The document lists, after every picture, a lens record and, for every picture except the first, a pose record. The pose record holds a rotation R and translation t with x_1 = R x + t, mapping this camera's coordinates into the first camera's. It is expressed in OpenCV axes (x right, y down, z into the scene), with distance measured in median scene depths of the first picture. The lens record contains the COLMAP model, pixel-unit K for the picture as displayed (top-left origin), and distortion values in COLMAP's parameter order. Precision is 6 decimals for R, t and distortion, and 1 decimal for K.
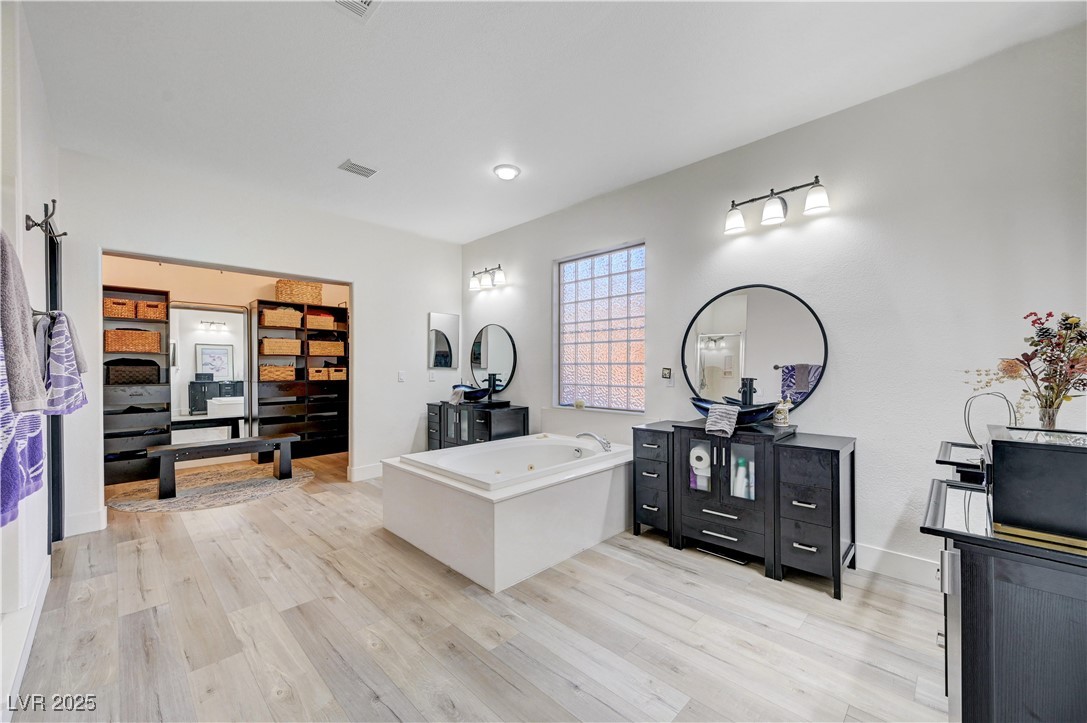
lens RADIAL K [[428.4, 0, 542.7], [0, 428.4, 369.4], [0, 0, 1]] dist [0.002189, 0.000789]
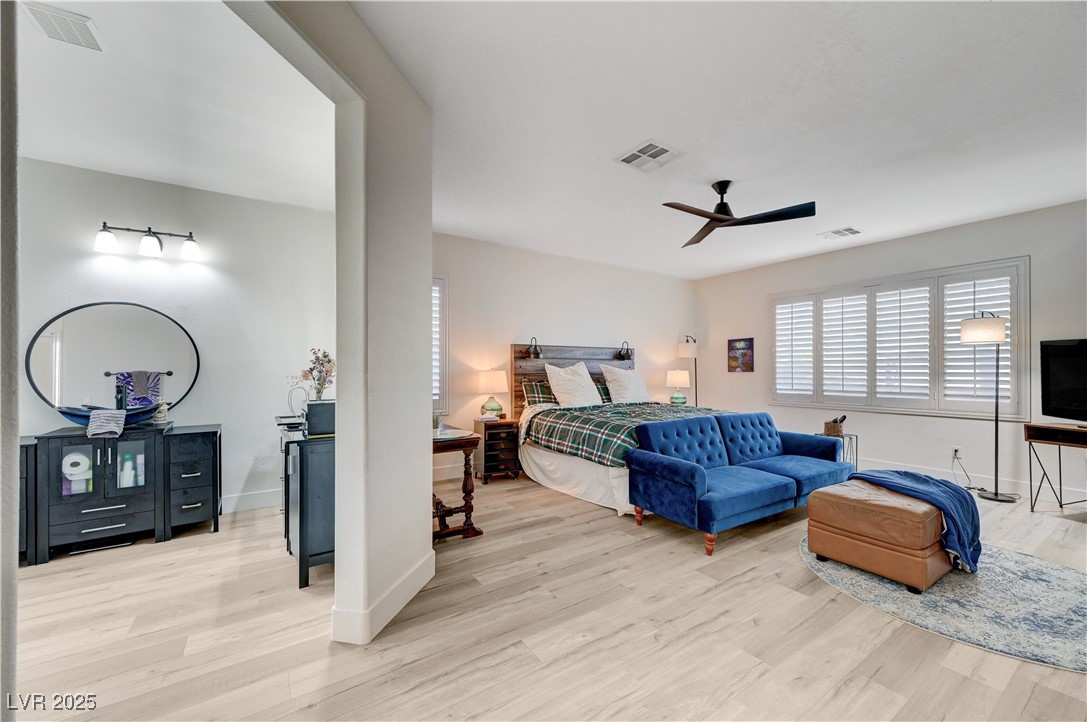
lens RADIAL K [[428.4, 0, 542.5], [0, 428.4, 368.9], [0, 0, 1]] dist [0.002189, 0.000789]
pose [[0.208055, 0.000382, 0.978117, -0.455332], [0.010286, 0.999944, -0.002579, -0.010209], [-0.978063, 0.010597, 0.208039, -0.357466]]
